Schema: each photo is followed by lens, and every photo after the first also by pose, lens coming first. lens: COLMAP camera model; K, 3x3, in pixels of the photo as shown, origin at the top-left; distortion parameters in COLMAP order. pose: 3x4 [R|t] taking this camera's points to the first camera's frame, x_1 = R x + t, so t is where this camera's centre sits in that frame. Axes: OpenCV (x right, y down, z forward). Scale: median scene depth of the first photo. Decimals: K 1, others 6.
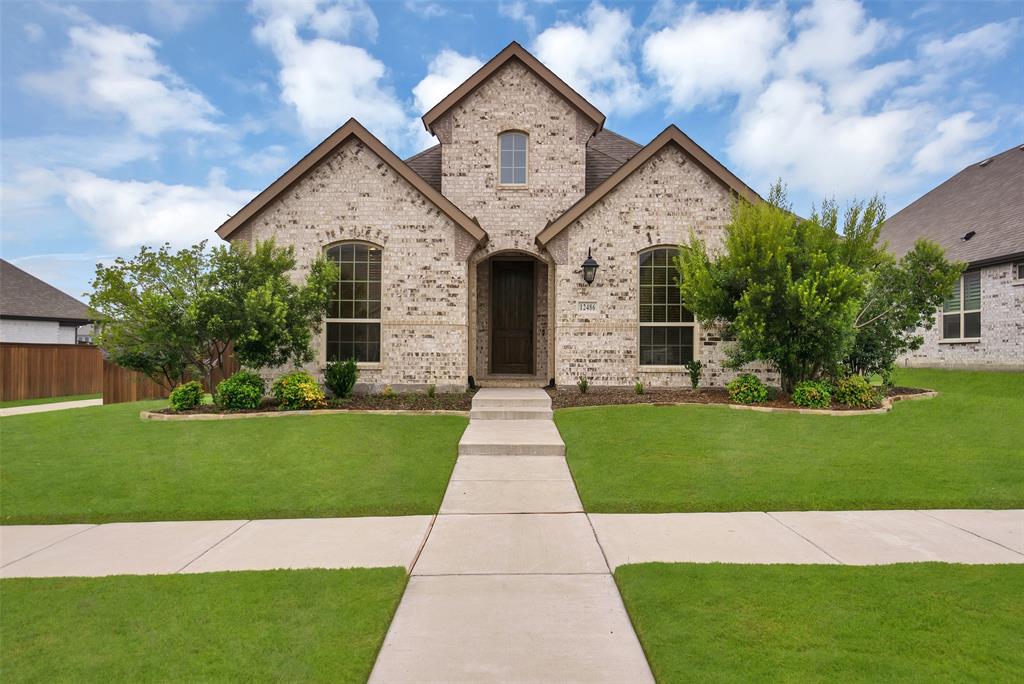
lens RADIAL K [[735.0, 0, 513.0], [0, 735.0, 359.6], [0, 0, 1]] dist [0.017958, 0.007198]
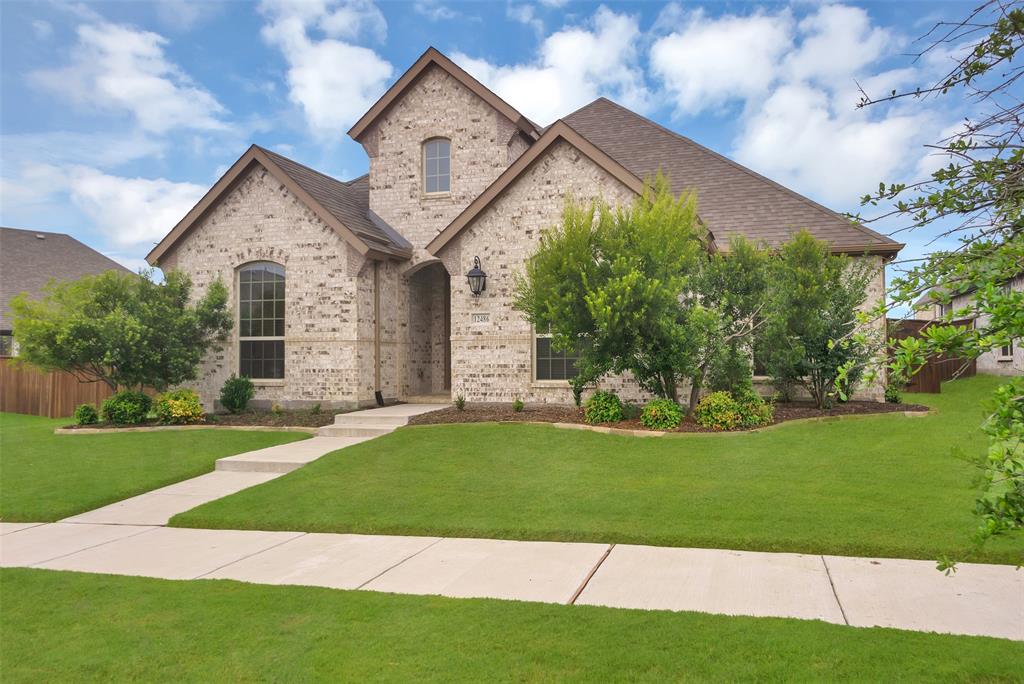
lens RADIAL K [[828.5, 0, 512.4], [0, 828.5, 344.3], [0, 0, 1]] dist [0.033914, -0.000210]
pose [[0.954464, -0.018391, -0.297757, 0.458200], [0.010032, 0.999512, -0.029579, -0.006877], [0.298156, 0.025245, 0.954183, -0.005653]]
